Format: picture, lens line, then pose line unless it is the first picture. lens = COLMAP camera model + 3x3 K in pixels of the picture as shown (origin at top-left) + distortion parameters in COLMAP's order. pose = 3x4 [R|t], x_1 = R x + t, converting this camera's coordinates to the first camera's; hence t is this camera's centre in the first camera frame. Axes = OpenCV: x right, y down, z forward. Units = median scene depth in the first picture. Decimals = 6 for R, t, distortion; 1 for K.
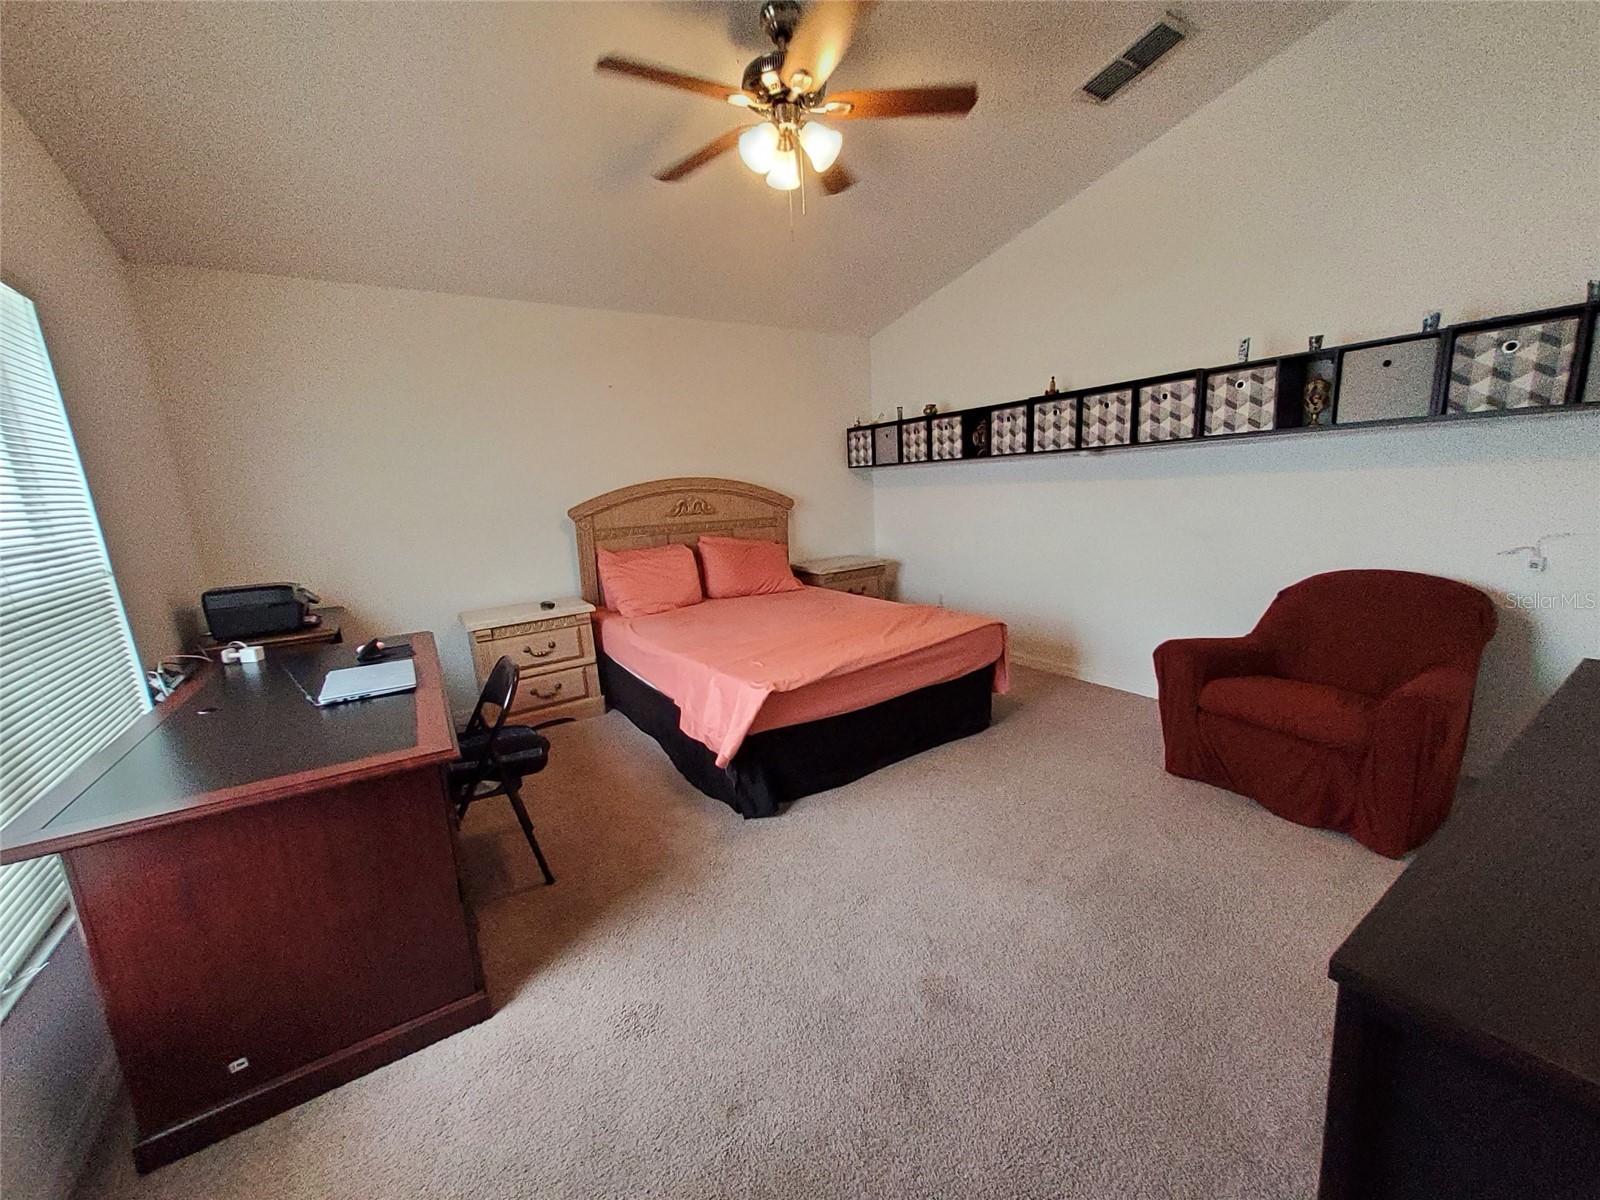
lens RADIAL K [[628.5, 0, 804.3], [0, 628.5, 610.6], [0, 0, 1]] dist [0.015836, -0.004780]
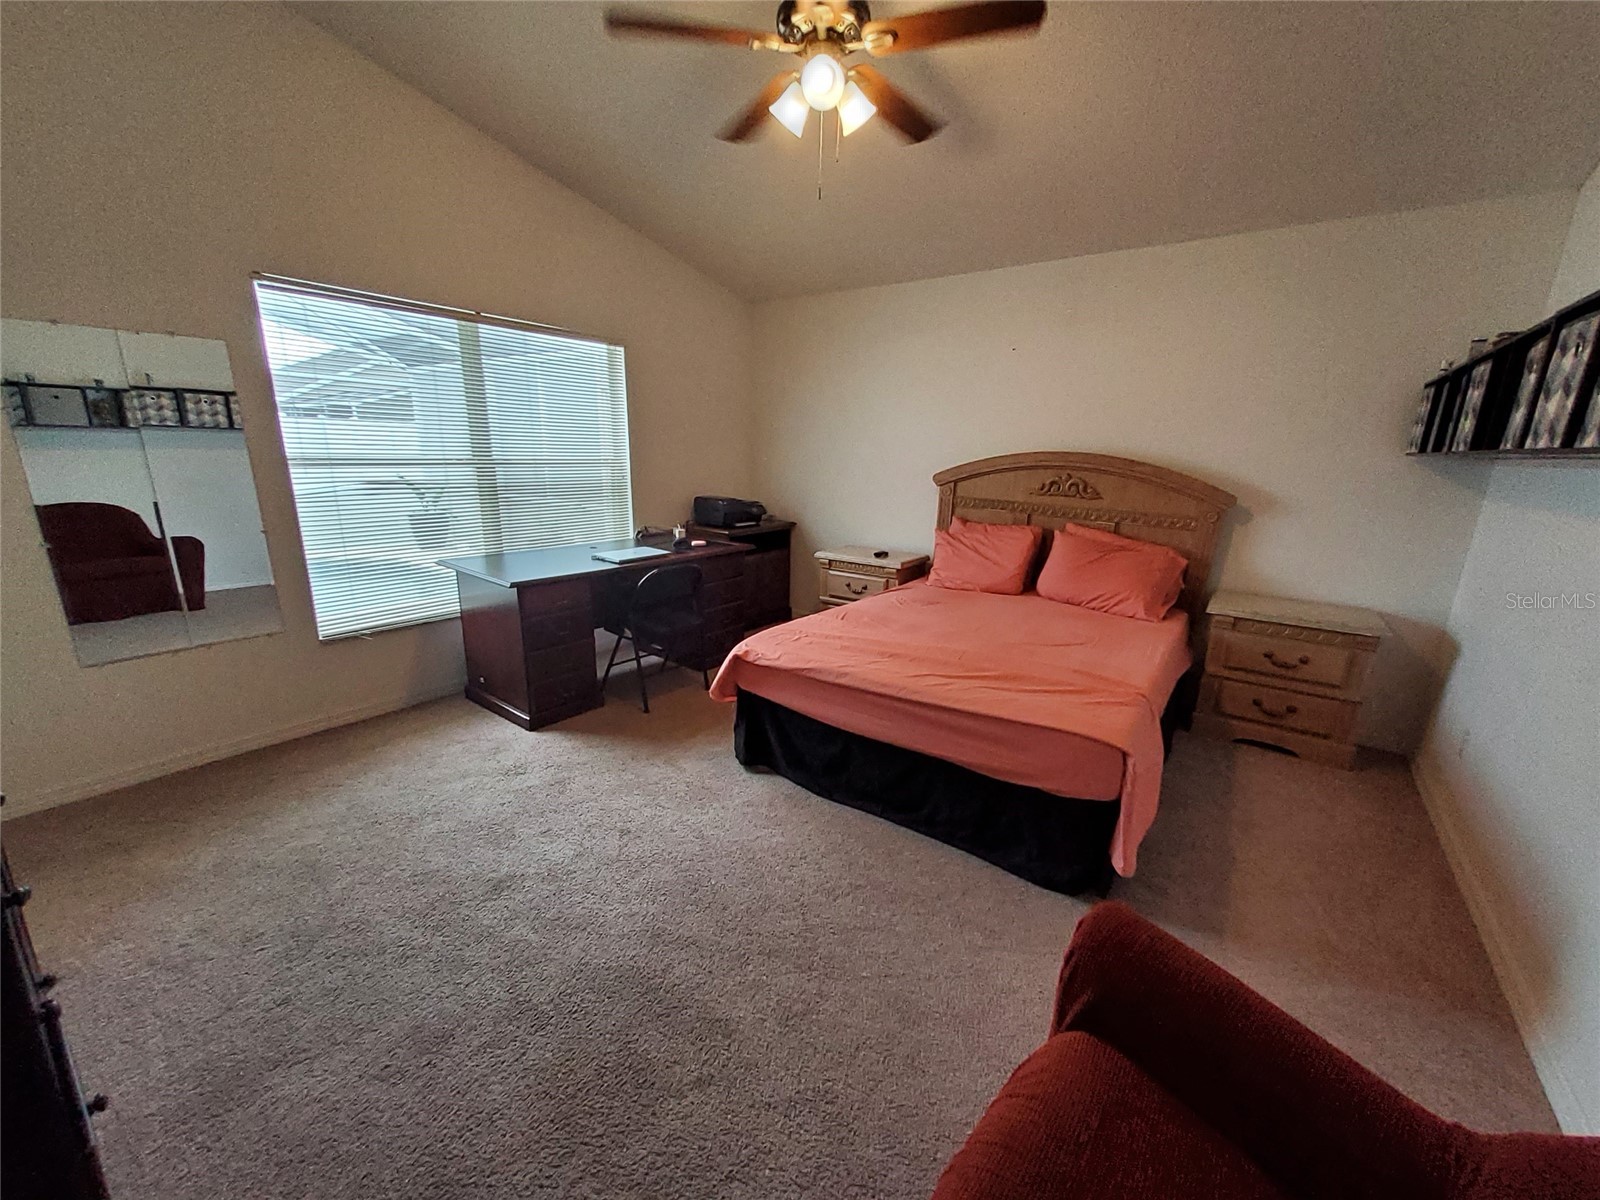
lens RADIAL K [[627.6, 0, 806.1], [0, 627.6, 631.8], [0, 0, 1]] dist [0.014965, 0.000003]
pose [[0.346961, 0.331009, -0.877526, 0.649538], [-0.245497, 0.935079, 0.255652, -0.147993], [0.905179, 0.126729, 0.405698, 0.476446]]
